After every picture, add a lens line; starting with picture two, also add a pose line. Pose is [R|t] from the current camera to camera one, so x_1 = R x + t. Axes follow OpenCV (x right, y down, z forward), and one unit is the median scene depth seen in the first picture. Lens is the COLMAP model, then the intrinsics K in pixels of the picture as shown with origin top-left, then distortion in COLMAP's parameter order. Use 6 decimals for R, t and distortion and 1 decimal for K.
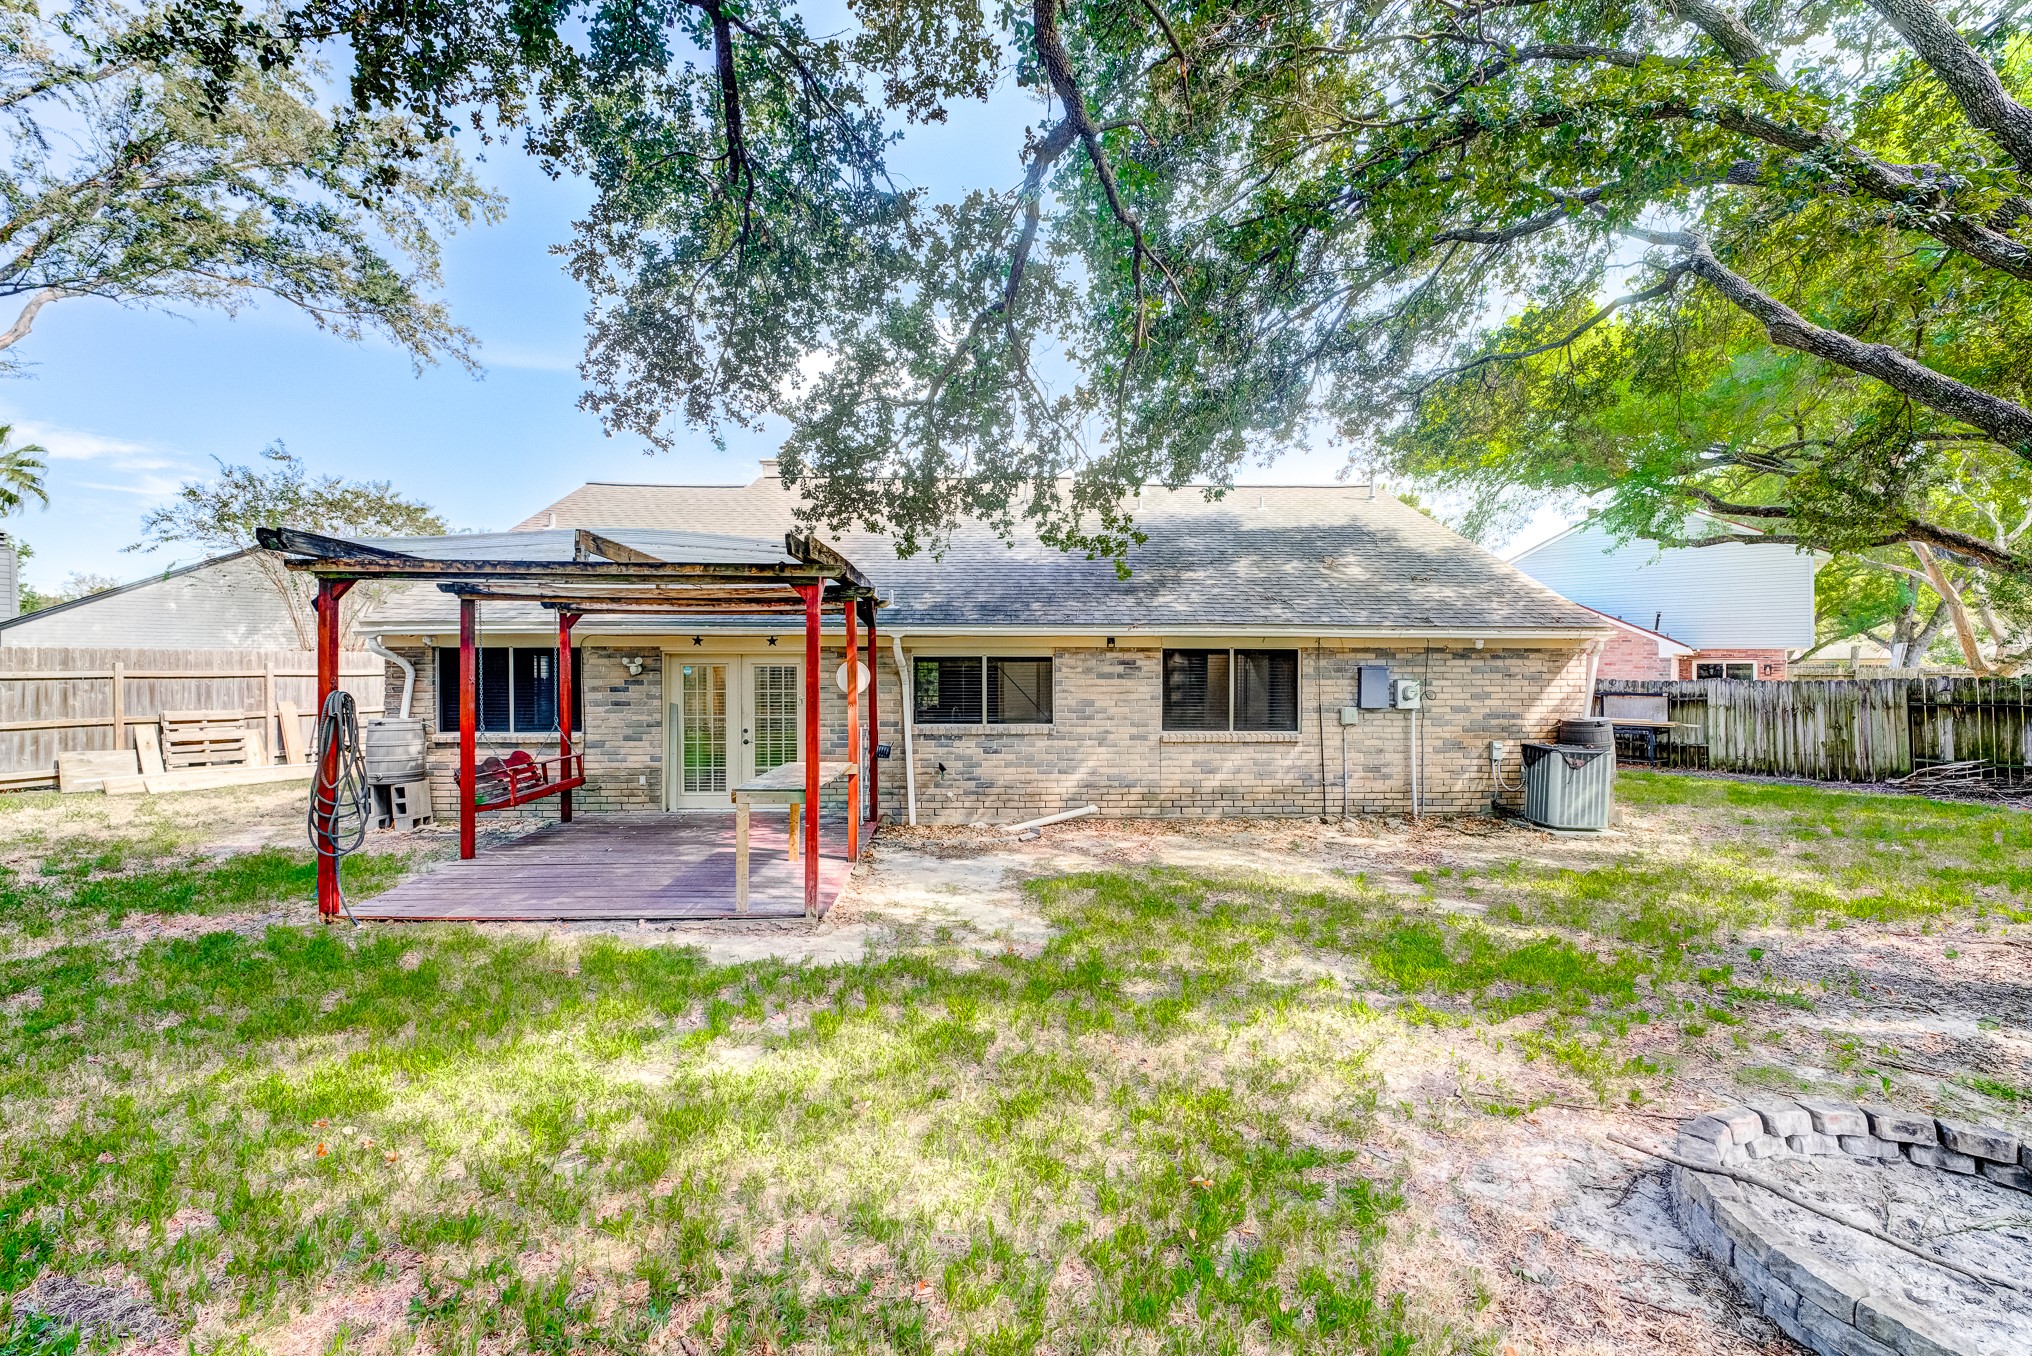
lens RADIAL K [[826.7, 0, 1025.7], [0, 826.7, 675.2], [0, 0, 1]] dist [-0.012922, 0.001025]
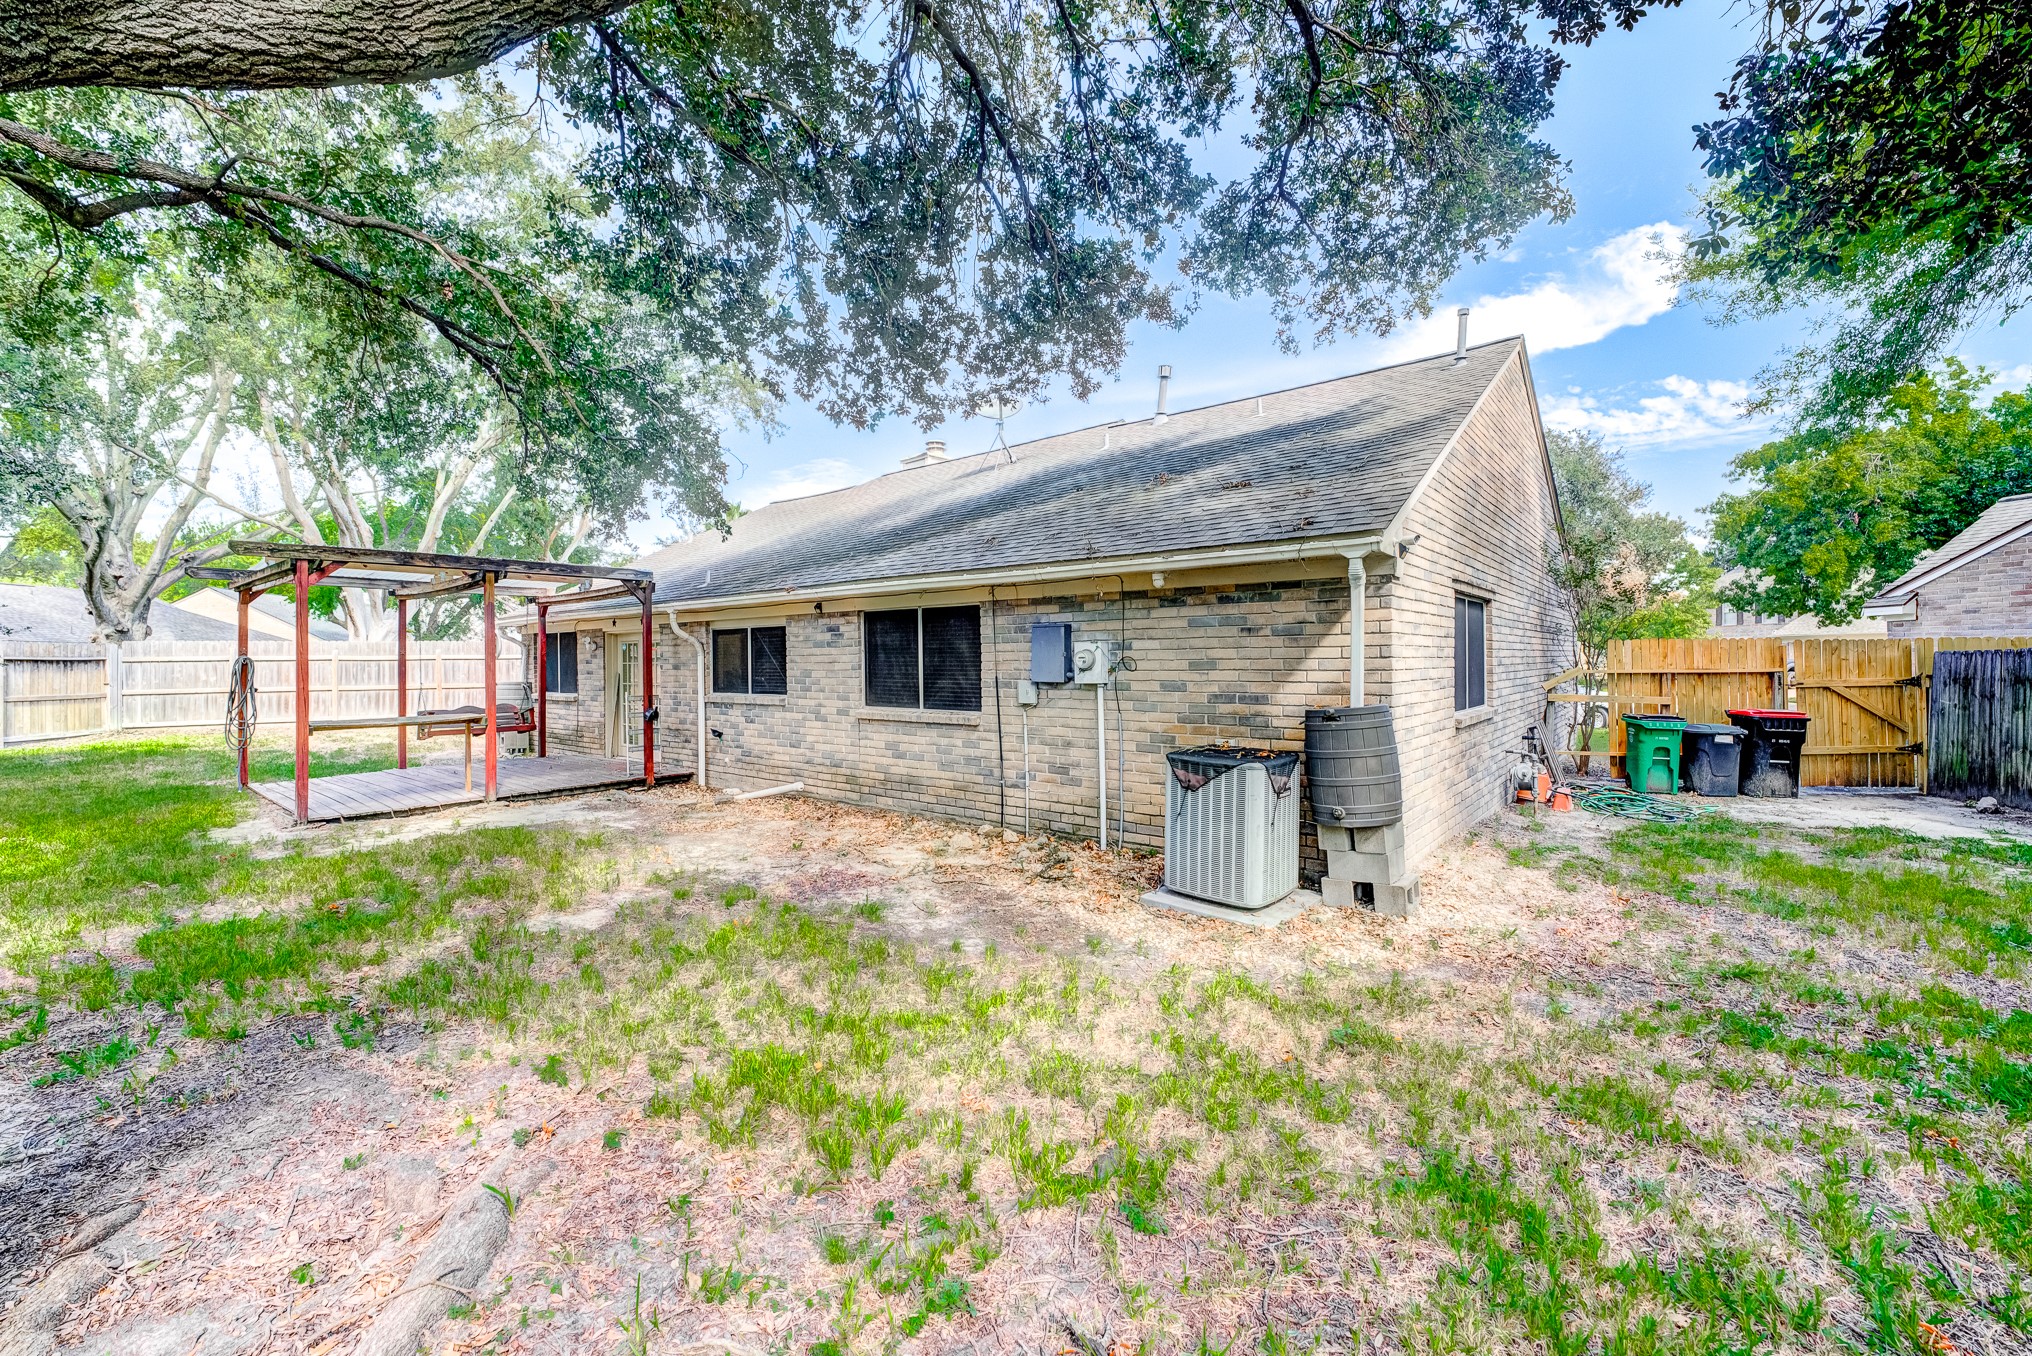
lens RADIAL K [[826.7, 0, 1007.0], [0, 826.7, 660.4], [0, 0, 1]] dist [-0.012922, 0.001025]
pose [[0.739972, -0.008026, -0.672590, 0.877608], [0.006685, 0.999967, -0.004579, 0.024488], [0.672604, -0.001108, 0.740002, 0.454384]]
